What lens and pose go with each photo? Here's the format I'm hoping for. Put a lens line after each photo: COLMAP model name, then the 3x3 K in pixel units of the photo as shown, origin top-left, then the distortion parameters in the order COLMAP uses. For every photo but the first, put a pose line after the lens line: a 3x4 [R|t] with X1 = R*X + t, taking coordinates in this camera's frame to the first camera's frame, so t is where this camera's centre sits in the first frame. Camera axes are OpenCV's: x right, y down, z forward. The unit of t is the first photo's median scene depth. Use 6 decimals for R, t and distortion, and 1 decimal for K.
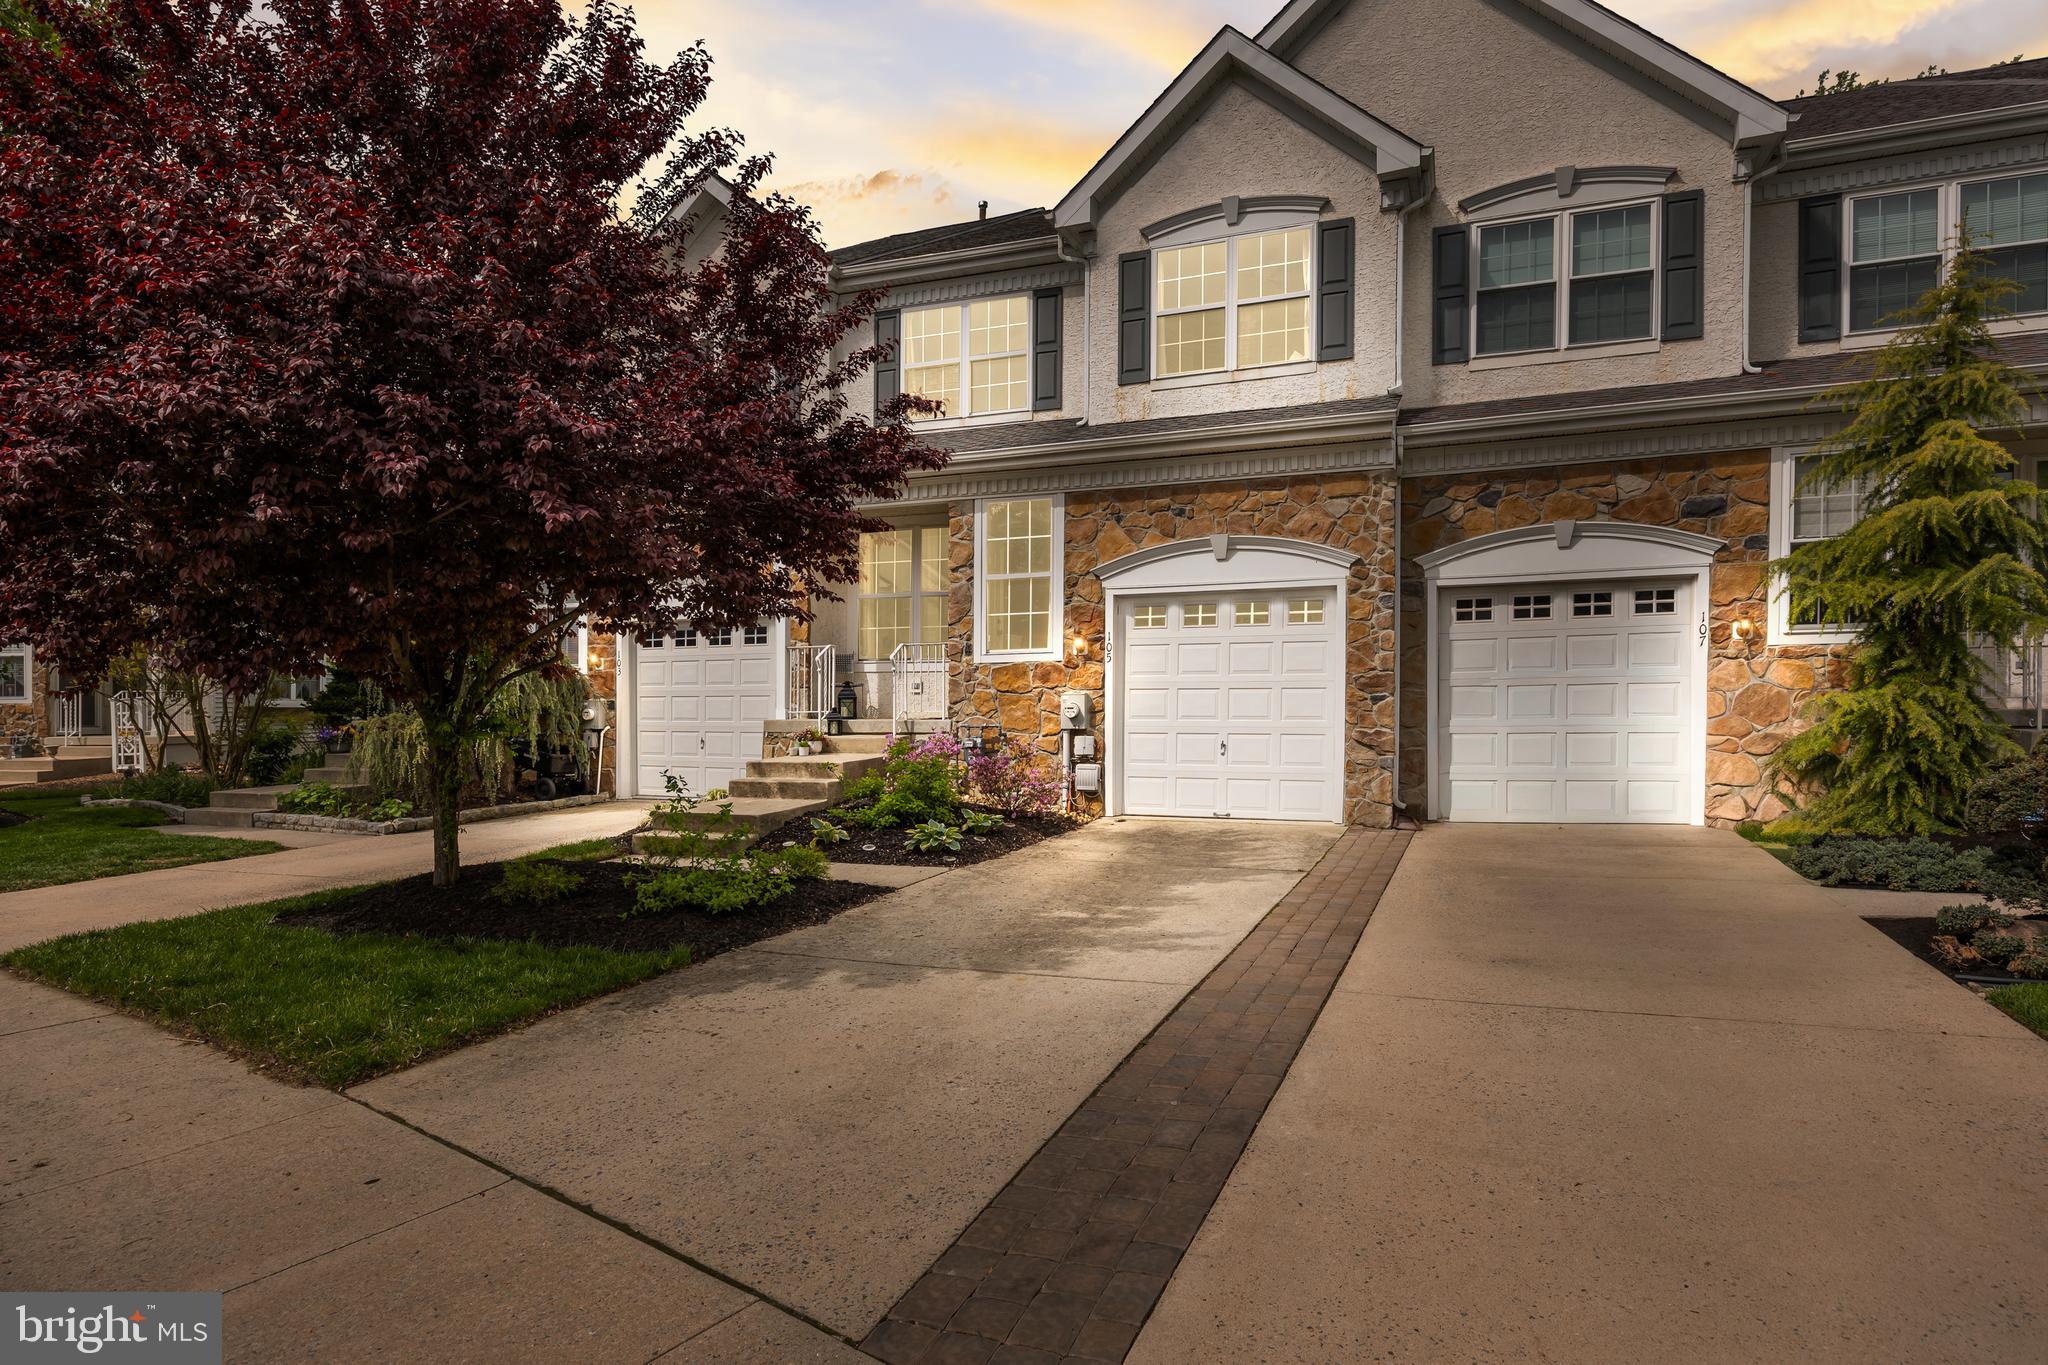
lens RADIAL K [[1158.1, 0, 1033.6], [0, 1158.1, 724.5], [0, 0, 1]] dist [0.000202, -0.001452]
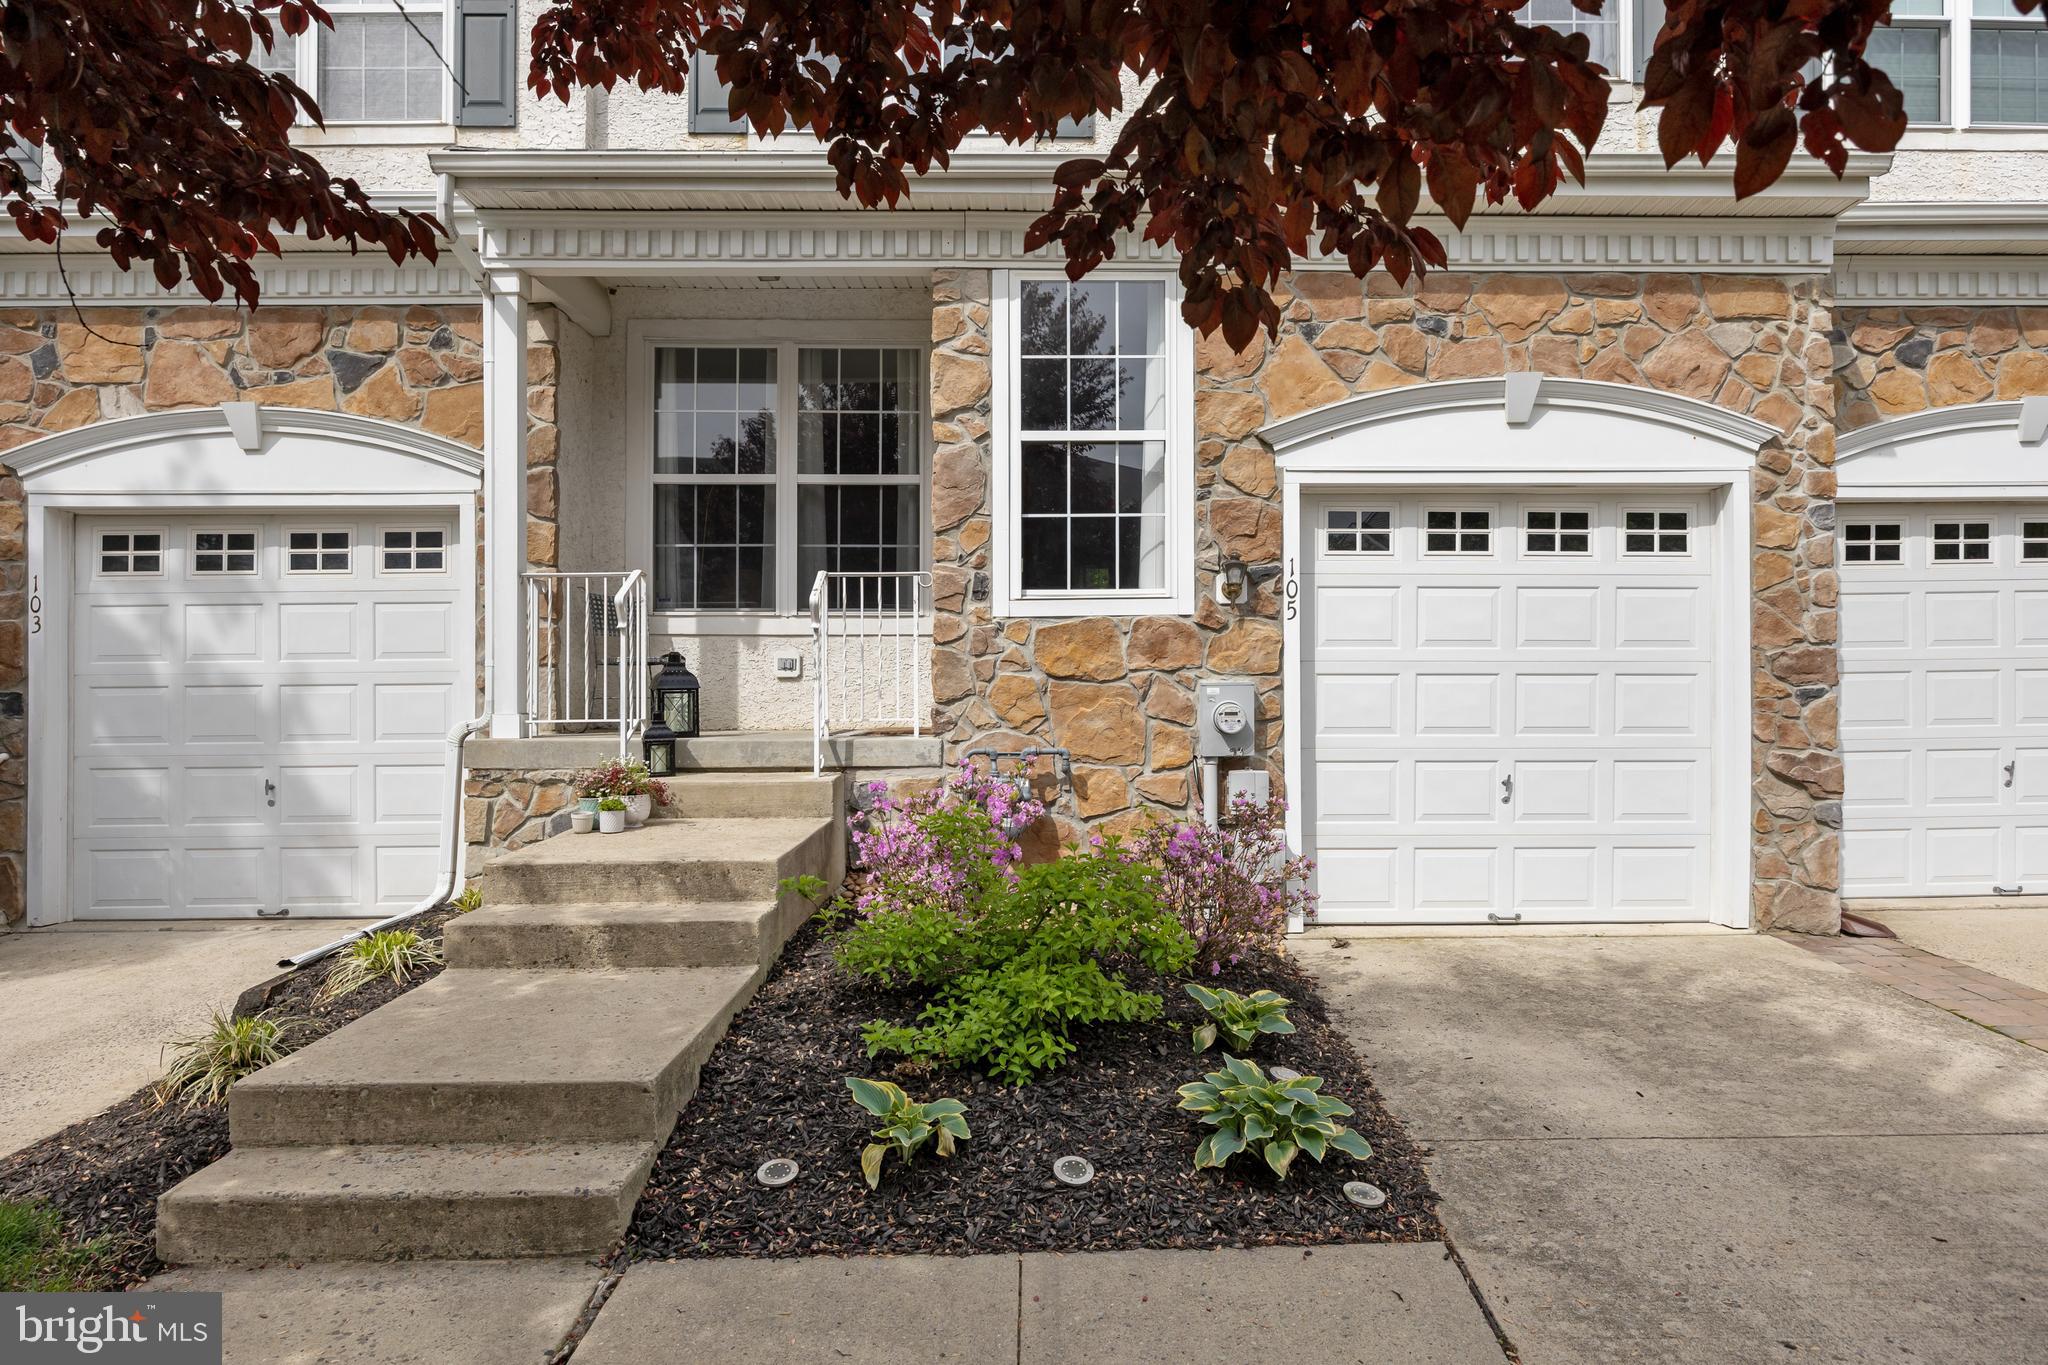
lens RADIAL K [[1158.3, 0, 1027.8], [0, 1158.3, 695.3], [0, 0, 1]] dist [-0.006001, 0.000368]
pose [[0.924549, -0.003354, 0.381049, -0.241167], [0.005075, 0.999981, -0.003512, -0.021576], [-0.381030, 0.005181, 0.924548, 0.621862]]
